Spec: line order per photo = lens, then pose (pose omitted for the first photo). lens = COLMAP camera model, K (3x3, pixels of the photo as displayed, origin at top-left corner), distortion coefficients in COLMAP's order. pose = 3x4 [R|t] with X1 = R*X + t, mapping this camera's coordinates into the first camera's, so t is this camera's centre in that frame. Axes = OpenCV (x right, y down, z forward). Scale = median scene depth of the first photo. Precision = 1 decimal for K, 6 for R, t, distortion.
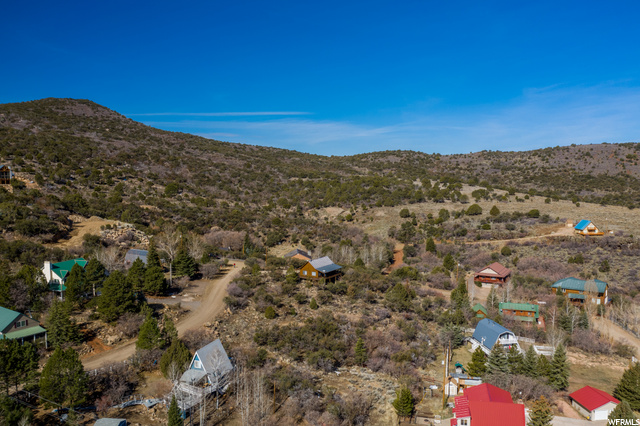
lens RADIAL K [[502.0, 0, 320.0], [0, 502.0, 213.0], [0, 0, 1]] dist [-0.026733, 0.007536]
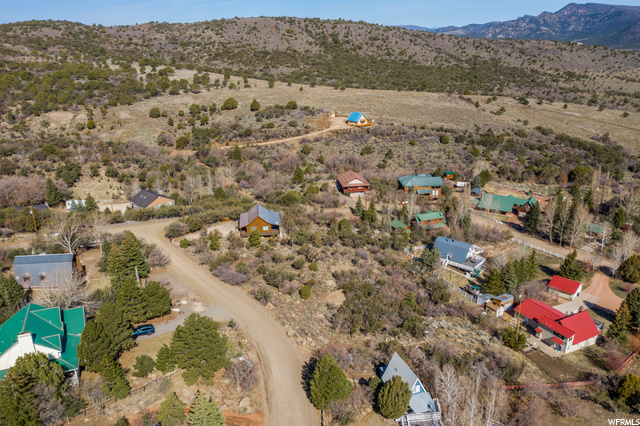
lens RADIAL K [[502.0, 0, 320.0], [0, 502.0, 213.0], [0, 0, 1]] dist [-0.026733, 0.007536]
pose [[0.752110, -0.220084, 0.621203, -0.276143], [0.049828, 0.958883, 0.279392, -0.084539], [-0.657151, -0.179180, 0.732152, 0.160178]]
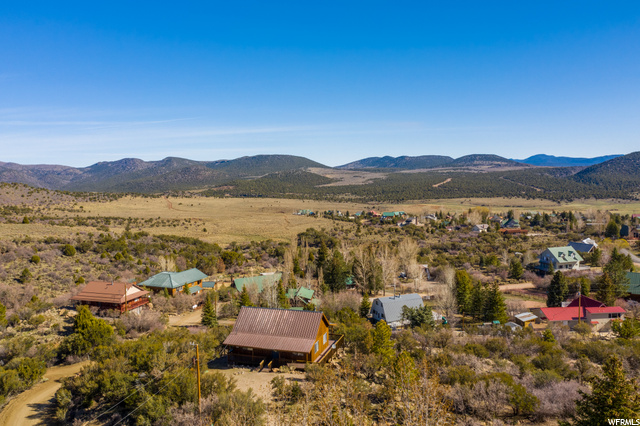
lens RADIAL K [[502.0, 0, 320.0], [0, 502.0, 213.0], [0, 0, 1]] dist [-0.026733, 0.007536]
pose [[-0.273163, -0.049550, 0.960691, -0.222556], [0.090383, 0.992933, 0.076912, -0.005718], [-0.957712, 0.107839, -0.266754, 0.620103]]
